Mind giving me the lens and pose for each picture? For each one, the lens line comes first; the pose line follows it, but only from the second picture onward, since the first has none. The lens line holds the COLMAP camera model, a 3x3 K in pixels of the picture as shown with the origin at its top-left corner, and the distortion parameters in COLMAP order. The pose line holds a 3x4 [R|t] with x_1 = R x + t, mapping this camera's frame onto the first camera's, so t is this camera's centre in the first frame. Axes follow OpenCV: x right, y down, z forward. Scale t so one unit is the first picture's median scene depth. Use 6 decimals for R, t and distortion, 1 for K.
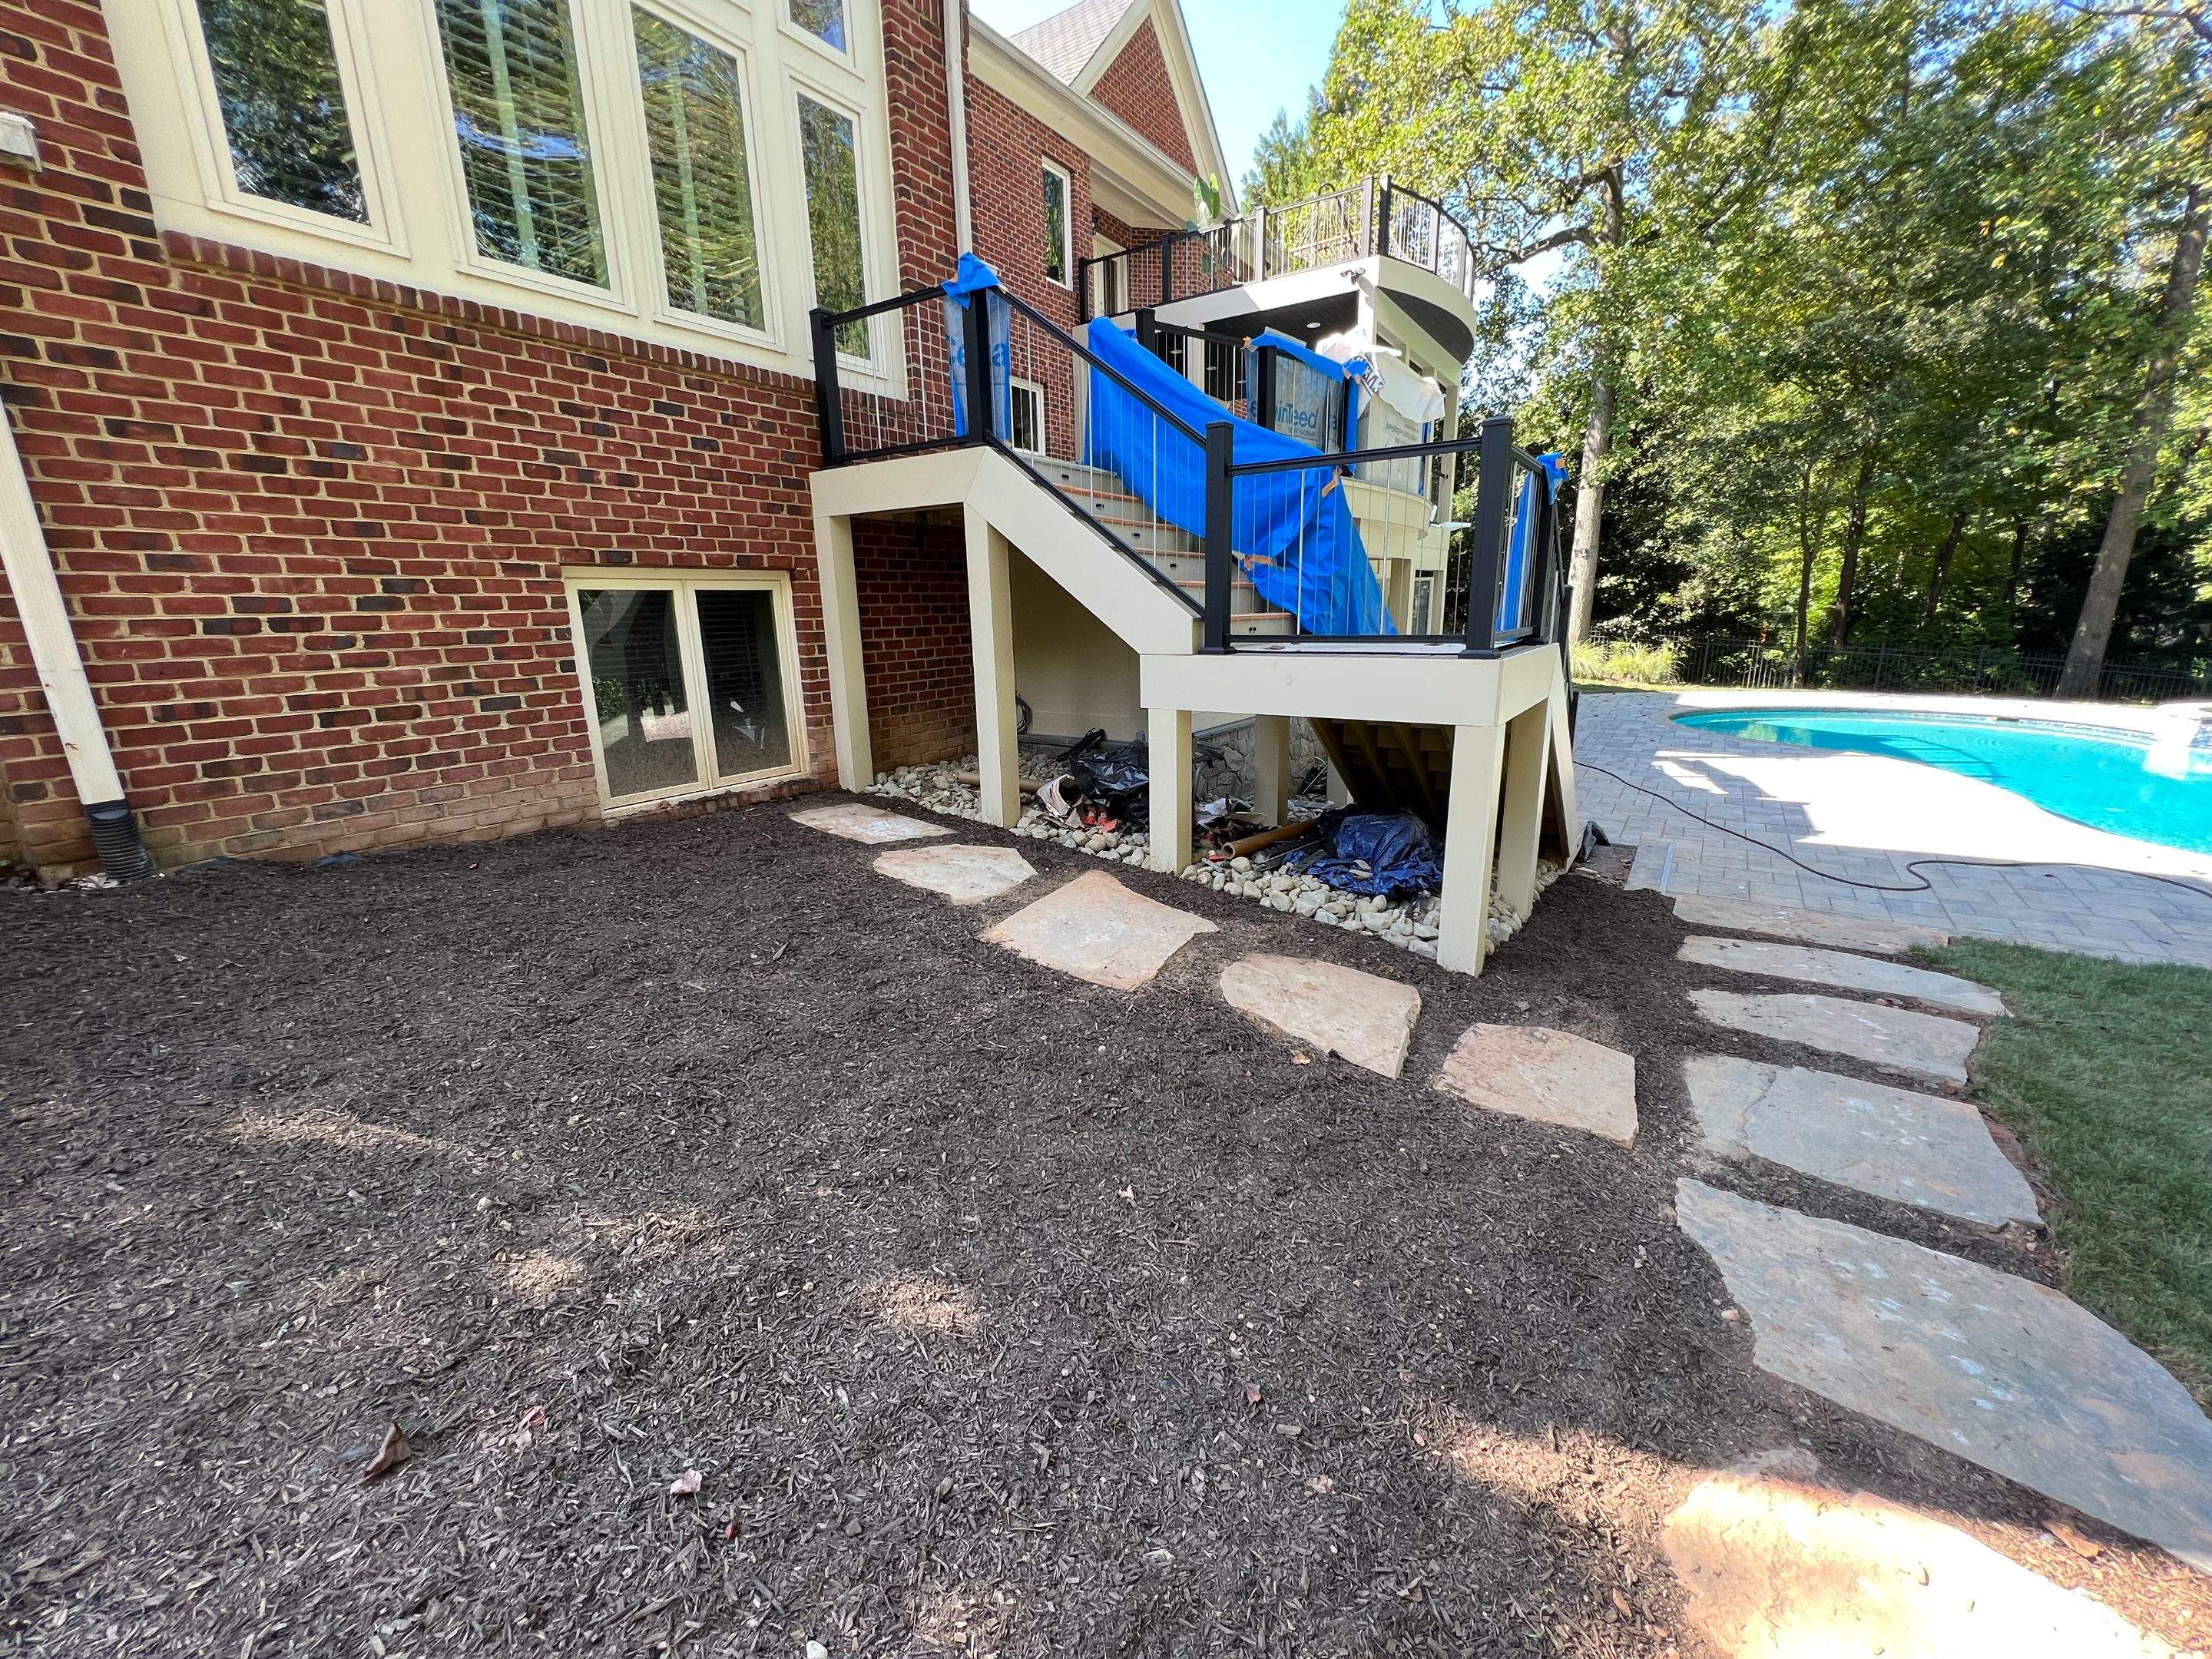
lens RADIAL K [[877.9, 0, 1097.5], [0, 877.9, 833.5], [0, 0, 1]] dist [0.001571, 0.000132]
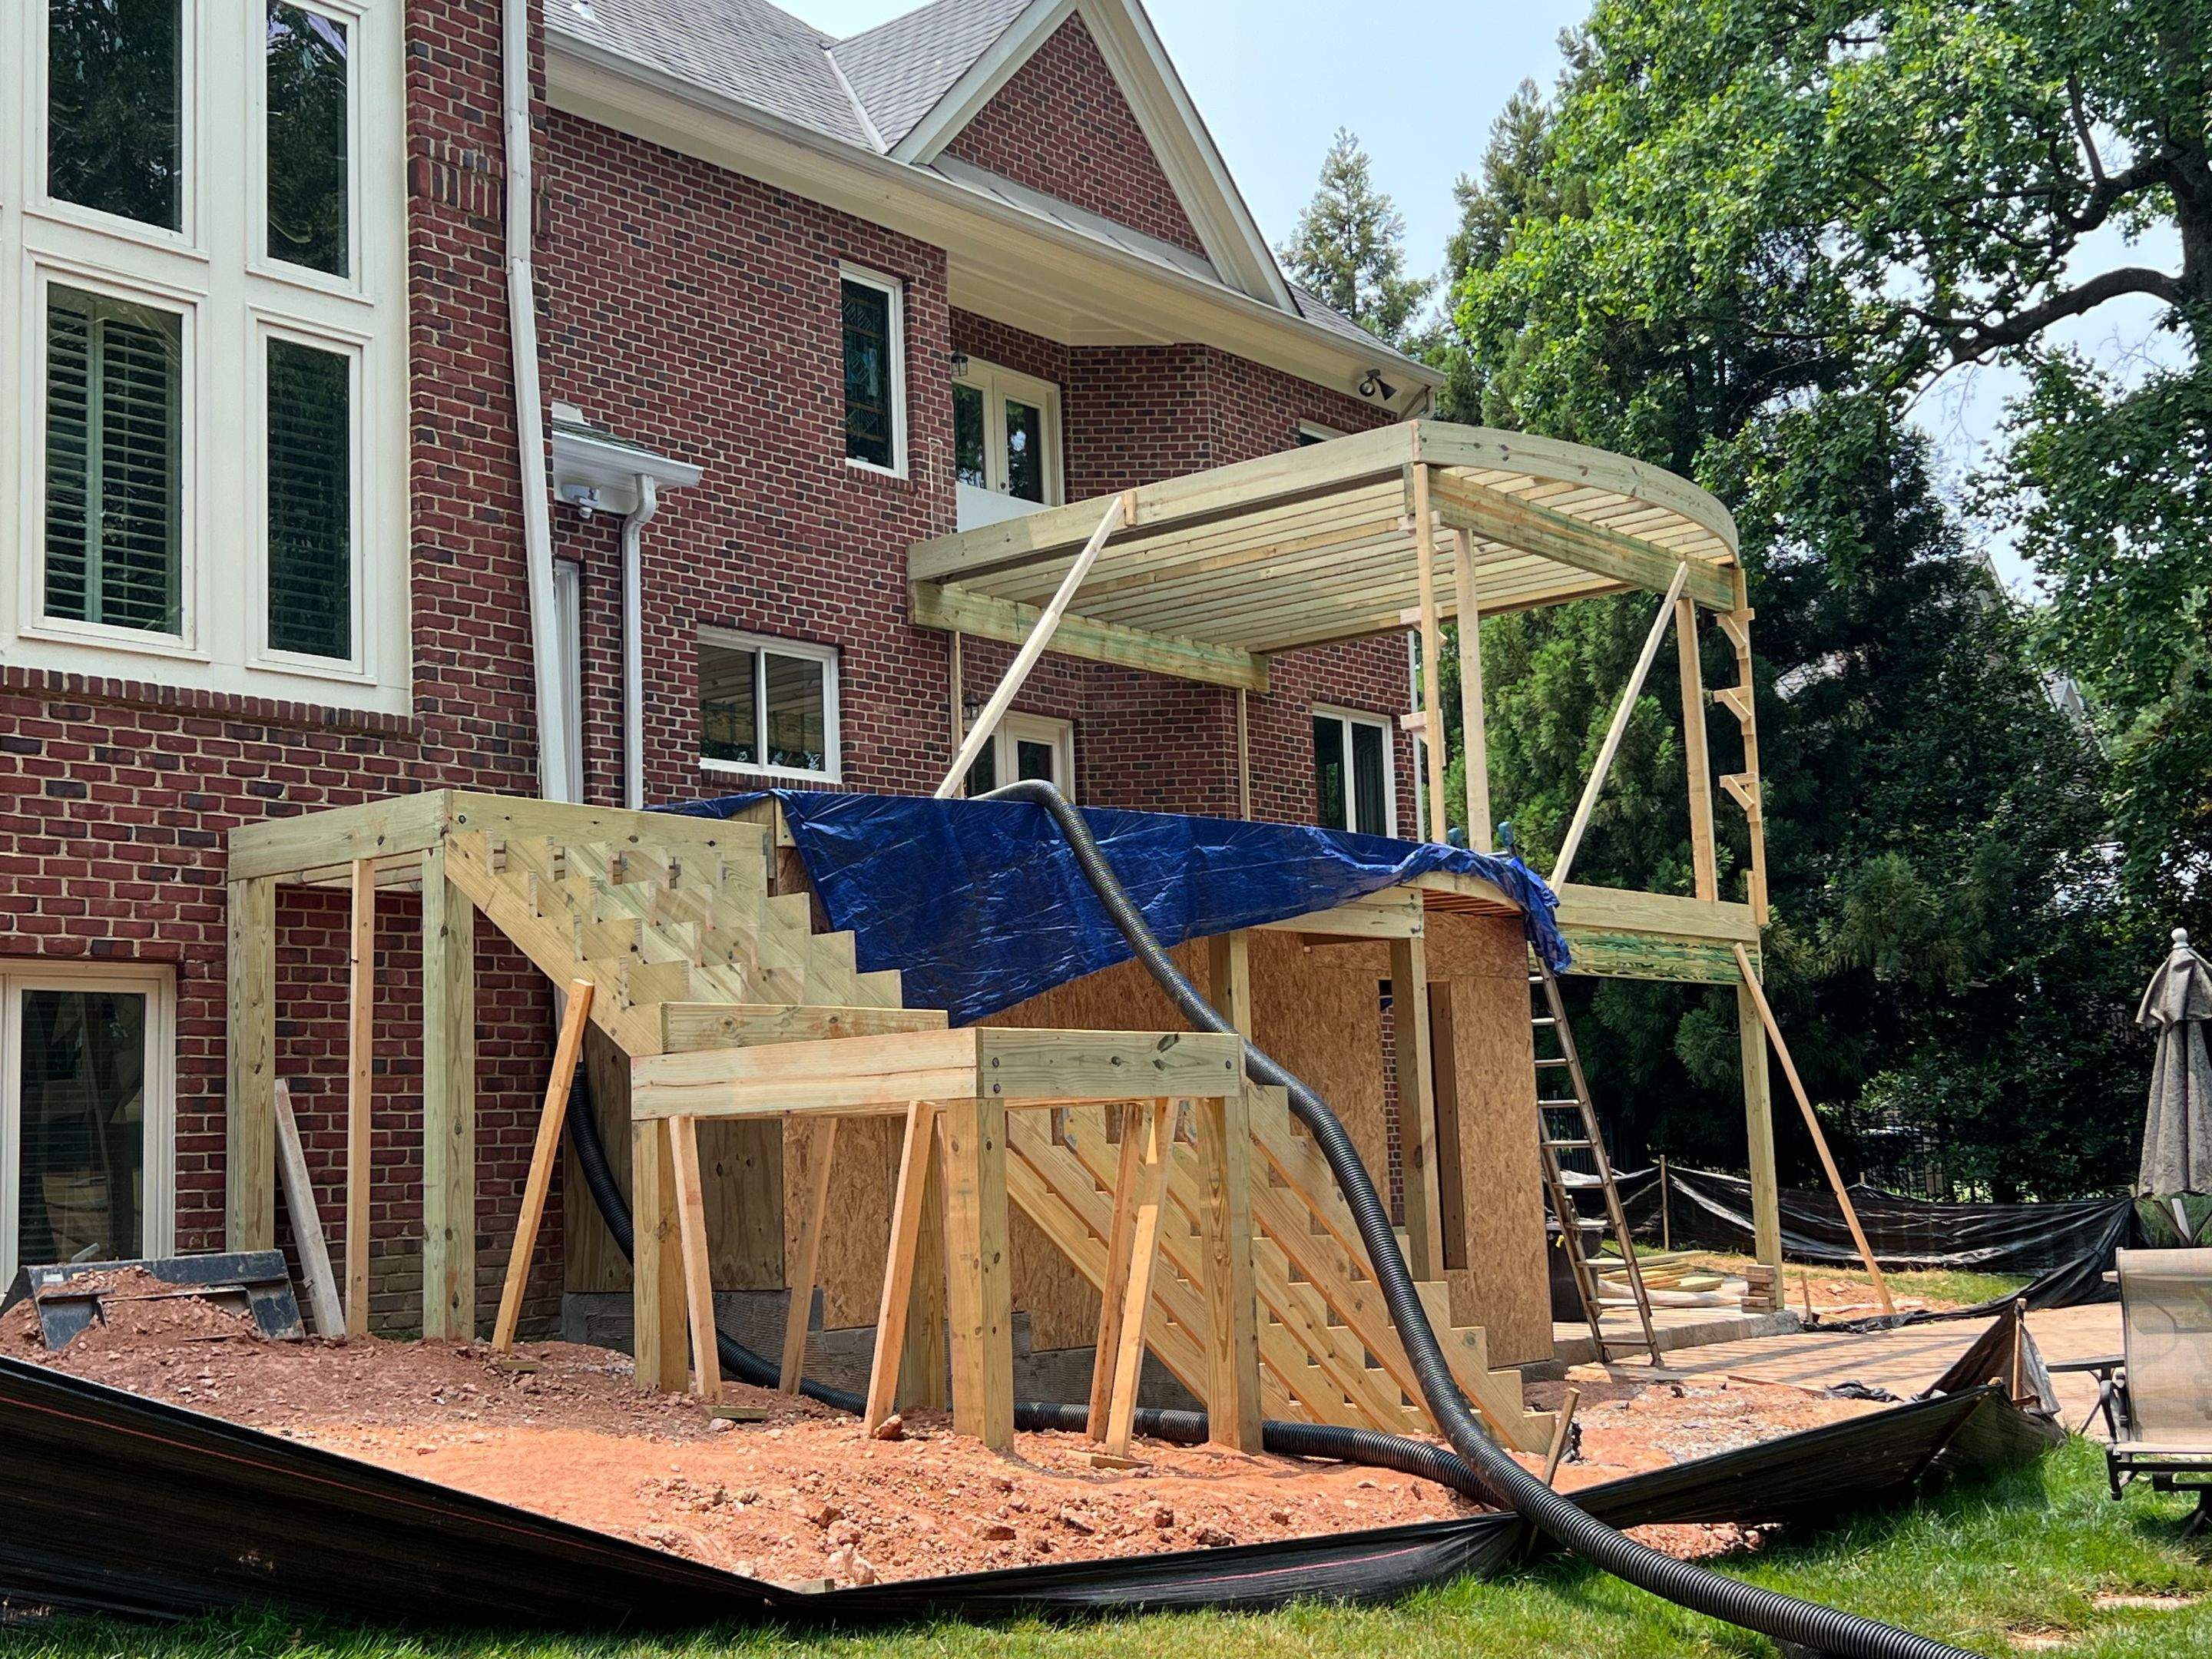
lens RADIAL K [[2662.7, 0, 1113.7], [0, 2662.7, 868.4], [0, 0, 1]] dist [0.155140, -0.492709]
pose [[0.996014, -0.023879, -0.085937, 0.500650], [-0.008490, 0.933736, -0.357862, 0.332430], [0.088788, 0.357166, 0.929811, -0.793291]]
